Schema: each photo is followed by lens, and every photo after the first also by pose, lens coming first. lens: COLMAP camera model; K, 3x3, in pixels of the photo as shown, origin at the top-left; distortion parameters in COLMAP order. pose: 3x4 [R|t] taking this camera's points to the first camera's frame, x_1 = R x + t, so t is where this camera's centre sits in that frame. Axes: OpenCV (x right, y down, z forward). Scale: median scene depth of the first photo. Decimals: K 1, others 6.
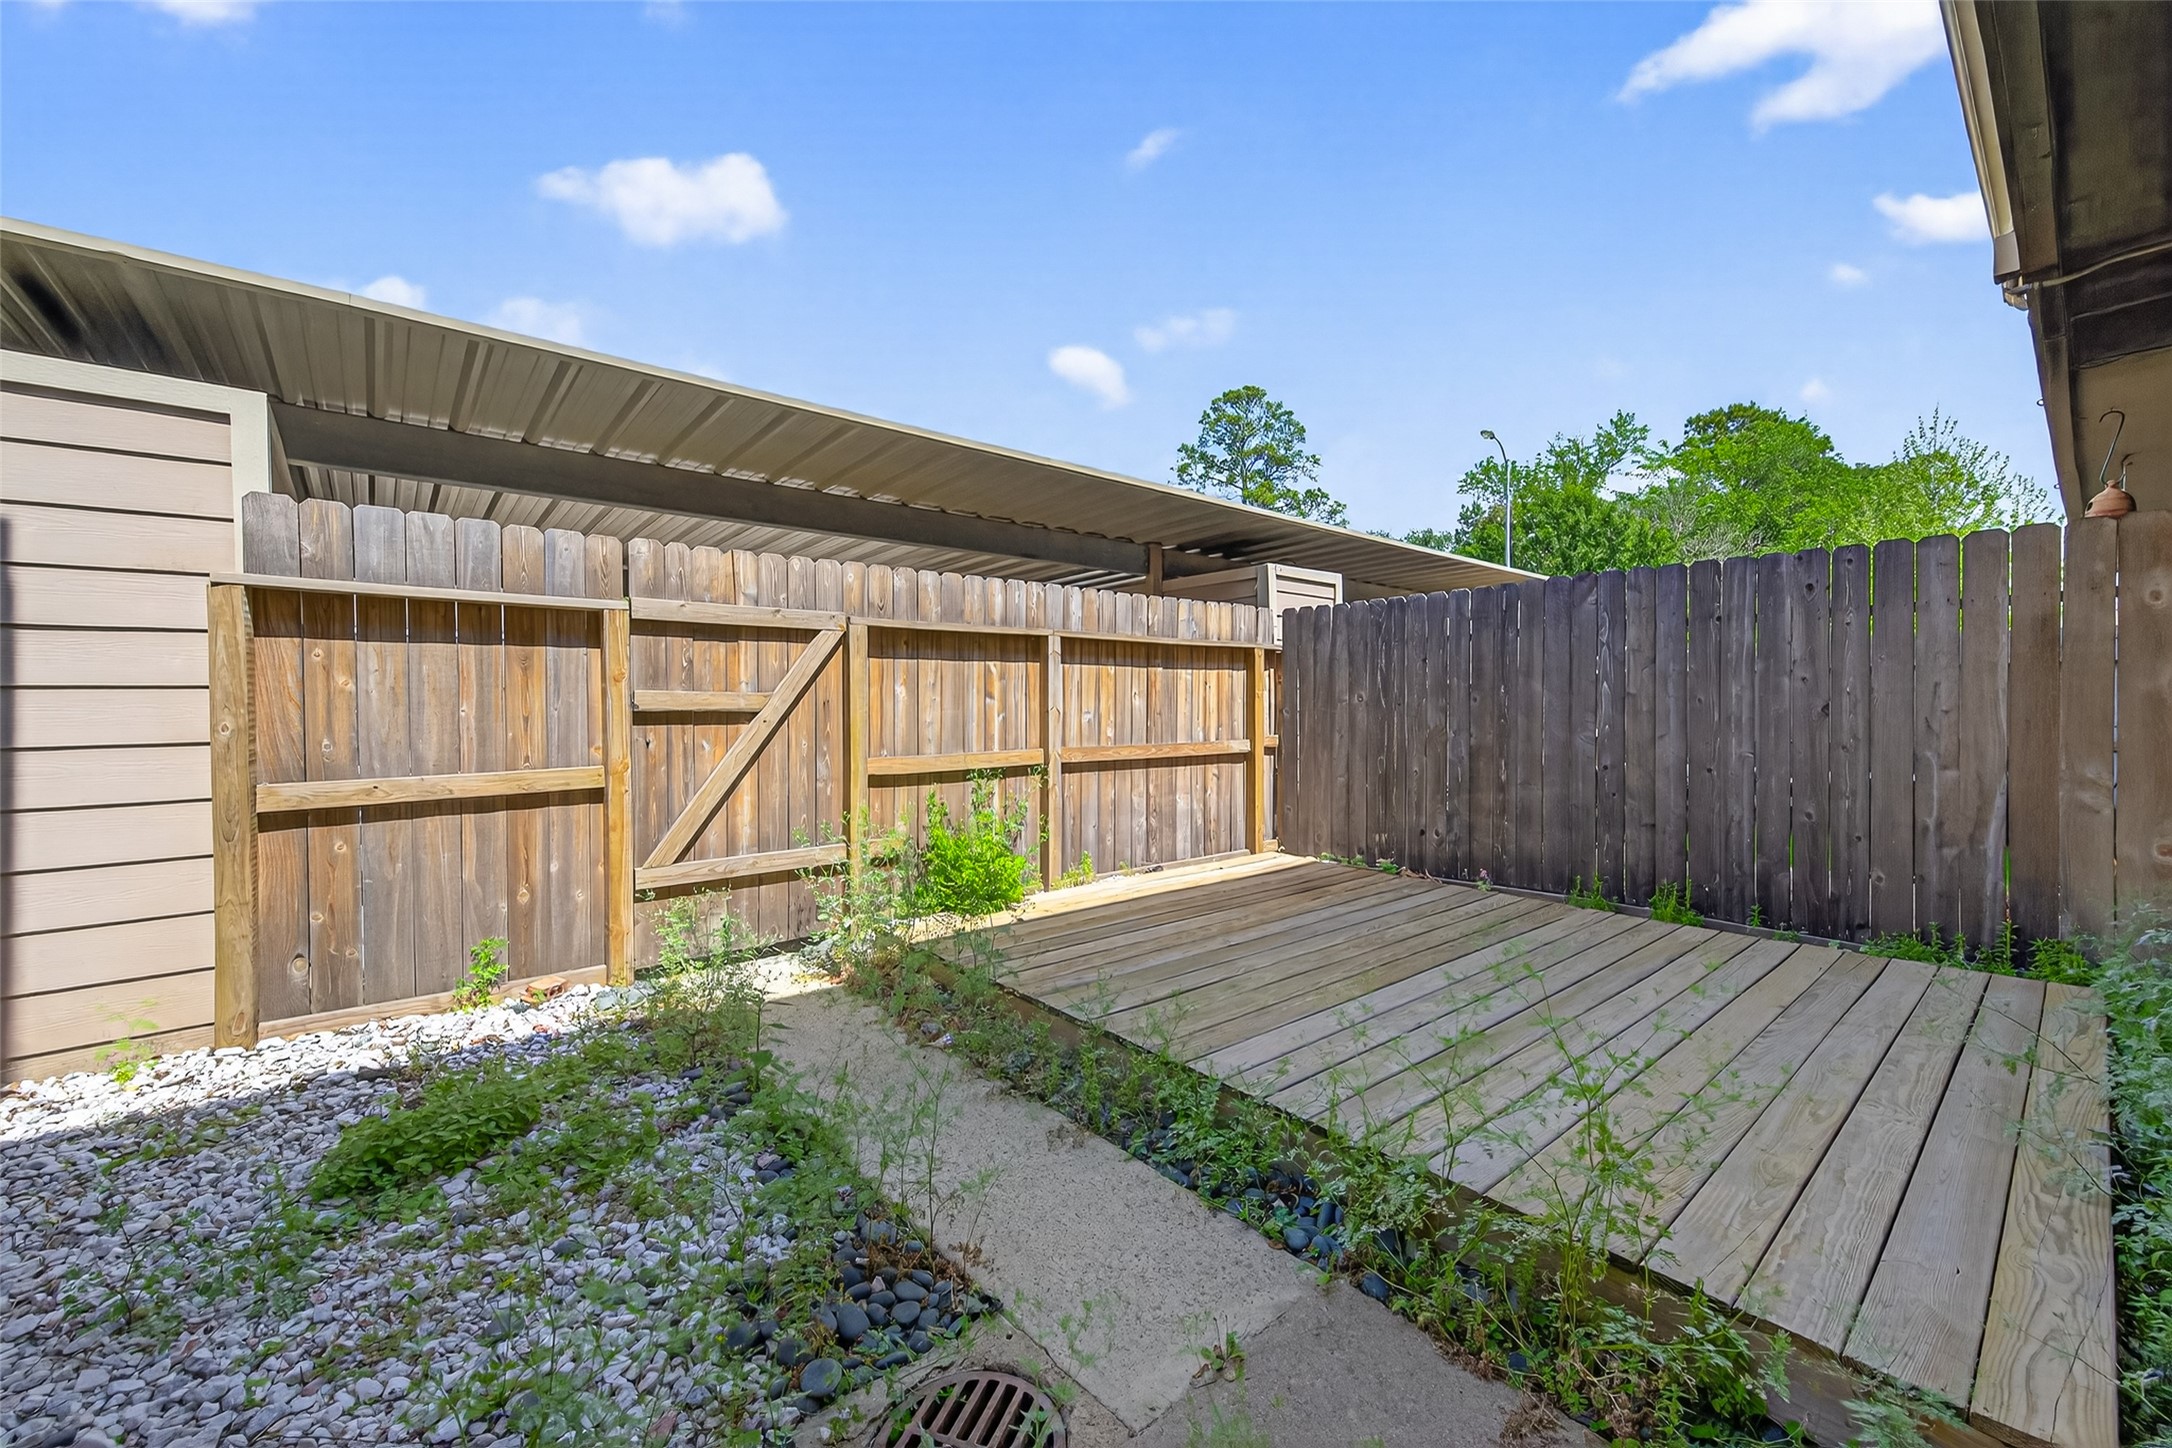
lens RADIAL K [[840.8, 0, 1077.2], [0, 840.8, 722.3], [0, 0, 1]] dist [0.008123, -0.002048]
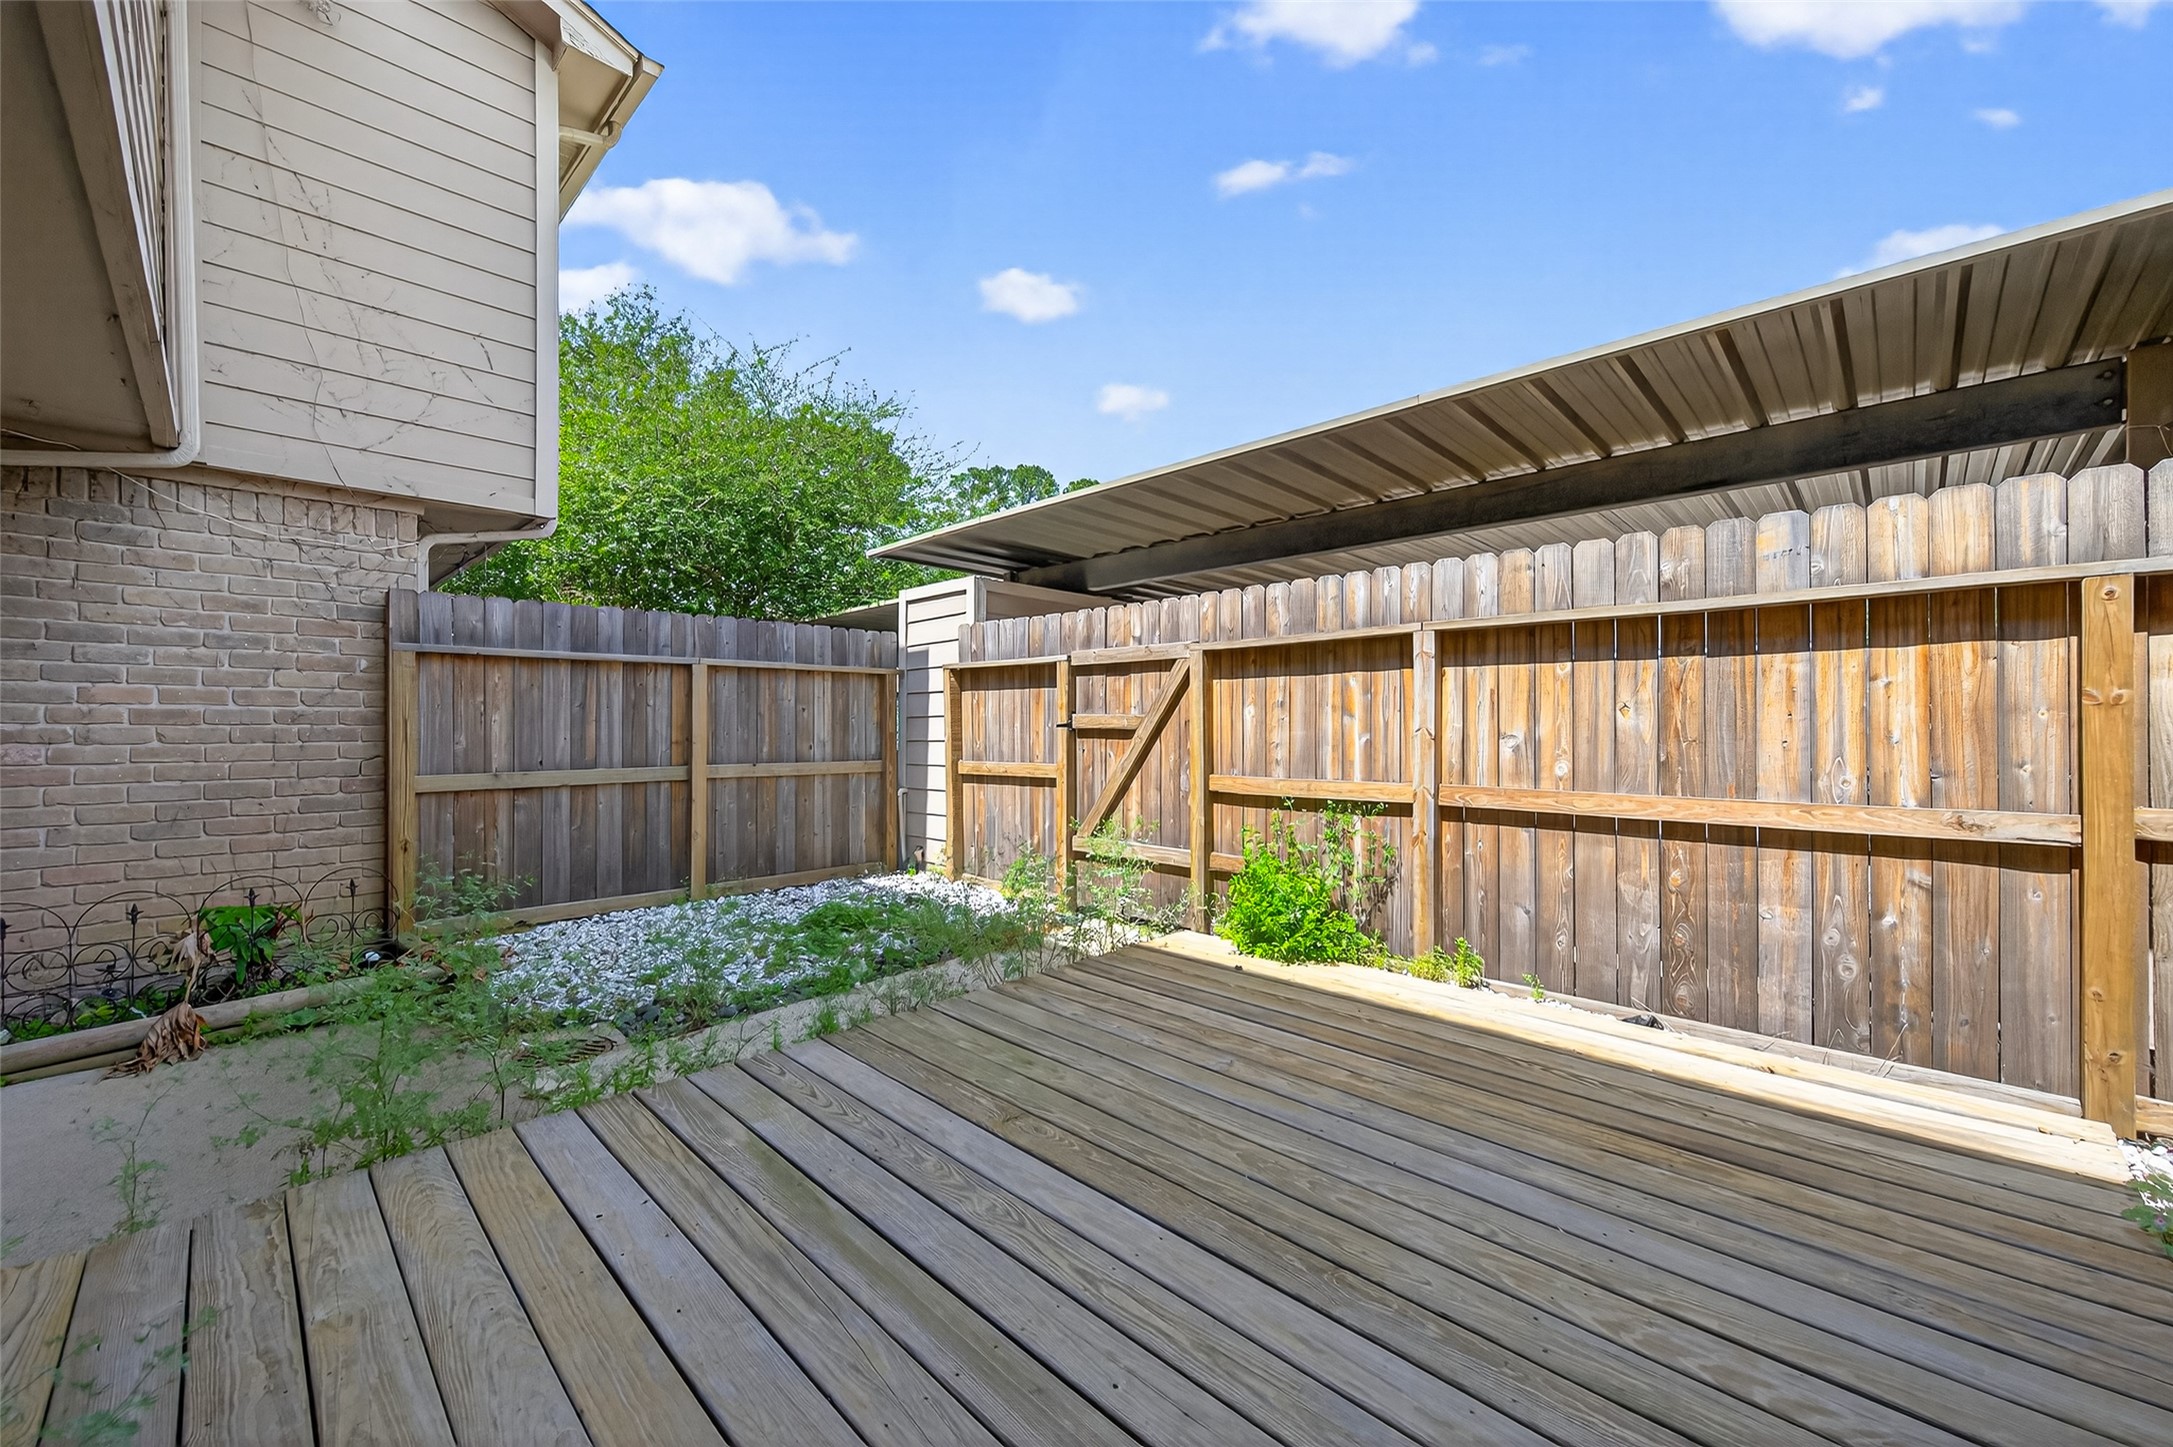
lens RADIAL K [[841.2, 0, 1077.6], [0, 841.2, 719.6], [0, 0, 1]] dist [0.008123, -0.002048]
pose [[0.097578, 0.002926, -0.995224, 0.709378], [-0.014084, 0.999900, 0.001559, -0.023650], [0.995128, 0.013864, 0.097610, 0.657424]]
